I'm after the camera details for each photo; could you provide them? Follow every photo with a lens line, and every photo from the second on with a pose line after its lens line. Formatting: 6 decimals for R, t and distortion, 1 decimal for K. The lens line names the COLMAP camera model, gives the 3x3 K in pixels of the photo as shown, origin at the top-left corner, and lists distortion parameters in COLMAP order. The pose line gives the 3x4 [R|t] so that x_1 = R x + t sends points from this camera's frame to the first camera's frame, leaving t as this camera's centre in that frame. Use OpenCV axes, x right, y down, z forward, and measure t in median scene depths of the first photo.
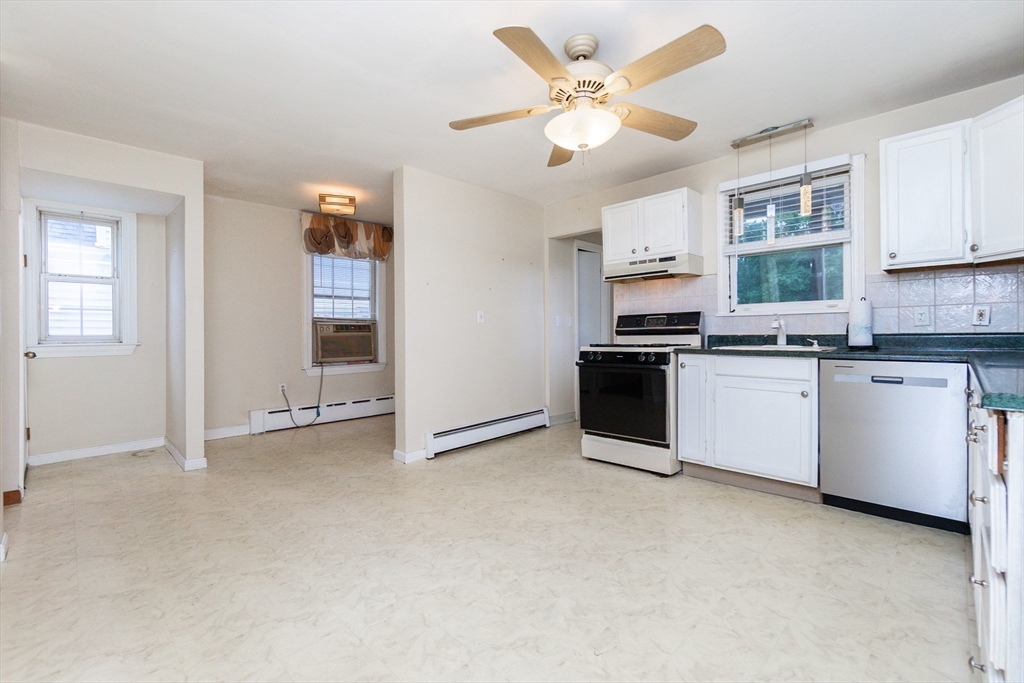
lens RADIAL K [[442.7, 0, 504.6], [0, 442.7, 343.1], [0, 0, 1]] dist [-0.005811, -0.000111]
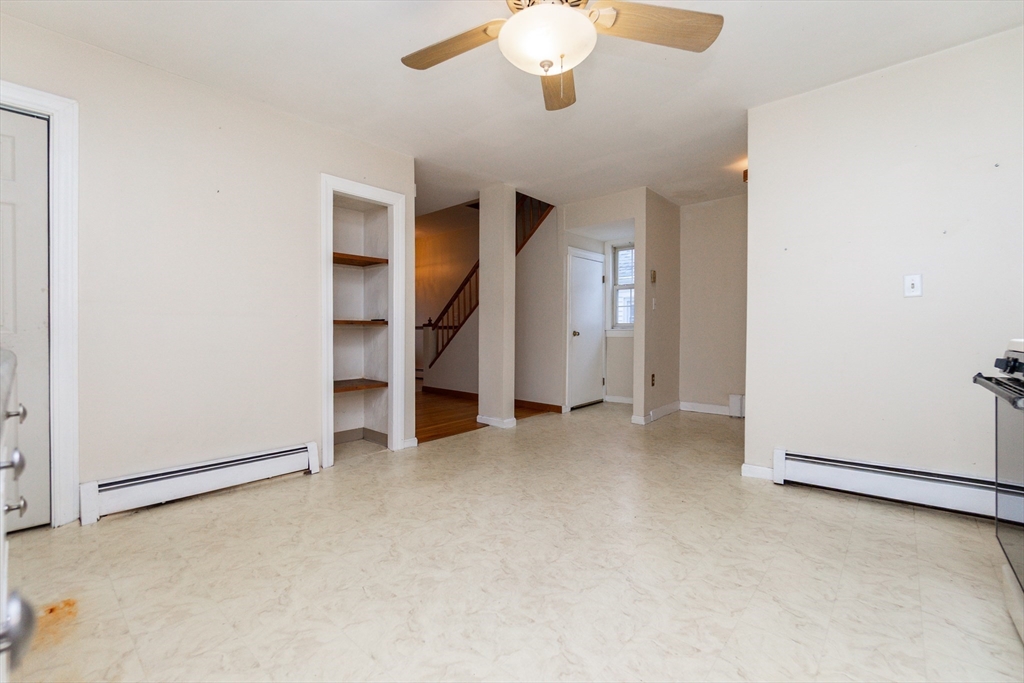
lens RADIAL K [[442.7, 0, 517.3], [0, 442.7, 324.9], [0, 0, 1]] dist [-0.005811, -0.000111]
pose [[0.072793, -0.001313, -0.997346, 0.548605], [-0.022158, 0.999750, -0.002933, 0.006157], [0.997101, 0.022312, 0.072746, 0.512926]]
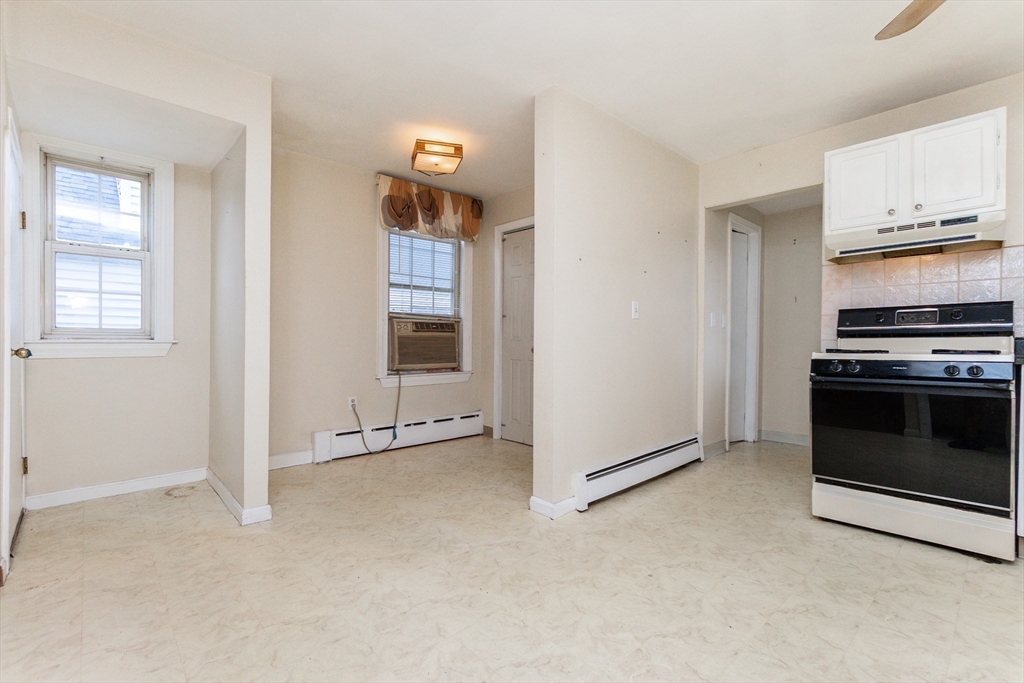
lens RADIAL K [[442.7, 0, 503.6], [0, 442.7, 352.5], [0, 0, 1]] dist [-0.005811, -0.000111]
pose [[0.999015, 0.012002, -0.042716, -0.267911], [-0.011790, 0.999917, 0.005218, 0.009849], [0.042775, -0.004709, 0.999074, 0.306737]]
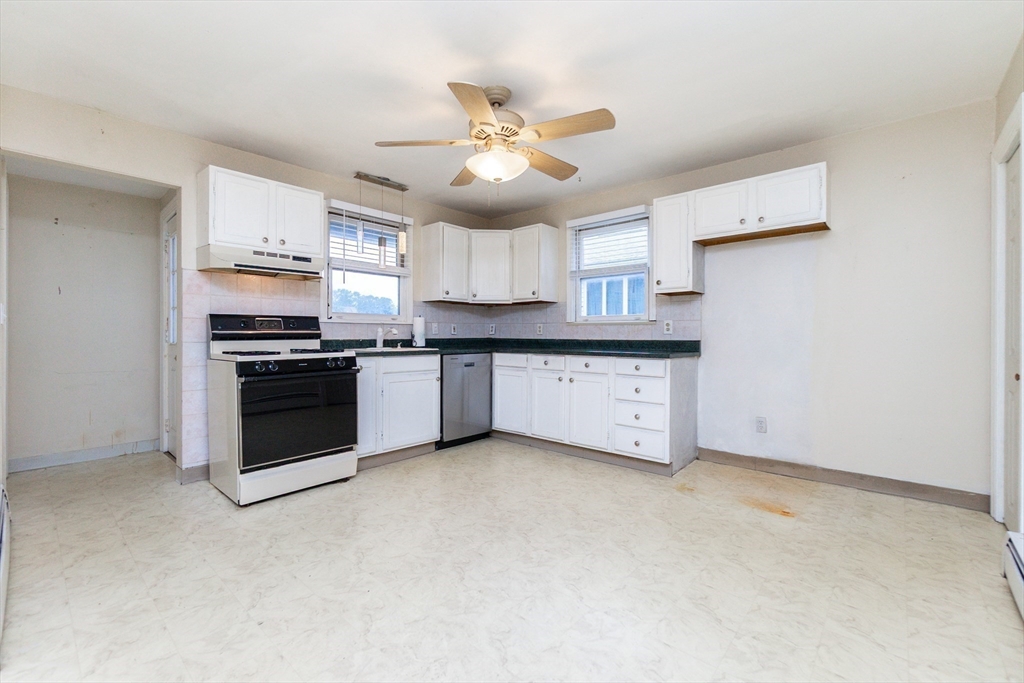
lens RADIAL K [[442.7, 0, 516.7], [0, 442.7, 337.5], [0, 0, 1]] dist [-0.005811, -0.000111]
pose [[-0.073358, 0.005981, 0.997288, -0.582107], [0.022308, 0.999742, -0.004355, -0.008265], [-0.997056, 0.021929, -0.073473, 0.595202]]
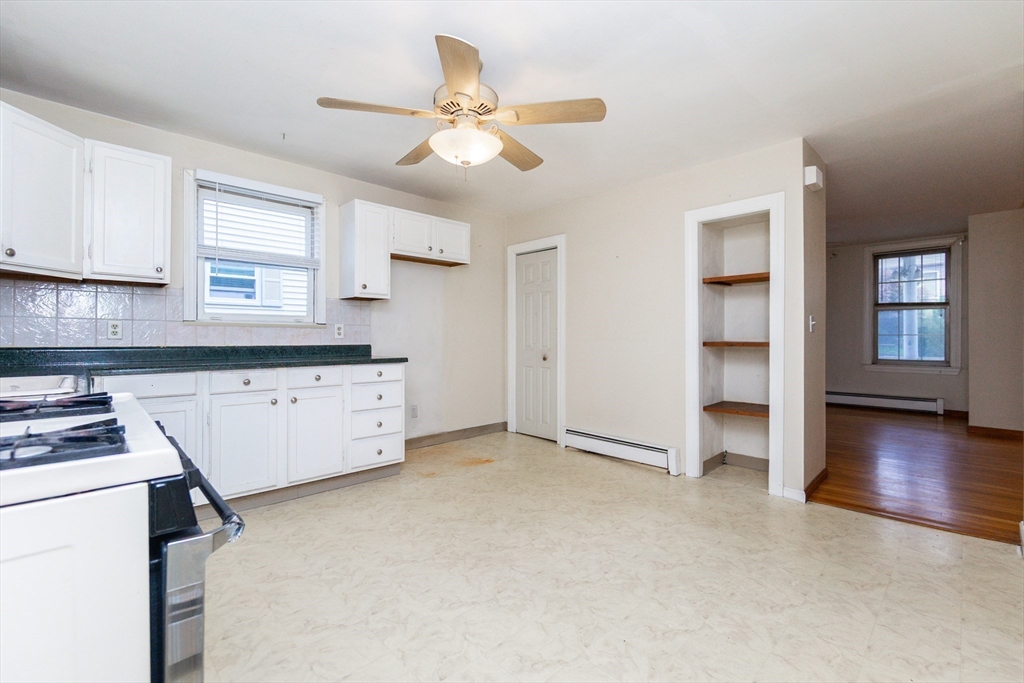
lens RADIAL K [[442.7, 0, 507.6], [0, 442.7, 337.6], [0, 0, 1]] dist [-0.005811, -0.000111]
pose [[-0.999942, 0.007539, 0.007681, 0.043503], [0.007732, 0.999647, 0.025405, -0.038031], [-0.007487, 0.025463, -0.999648, 1.163477]]
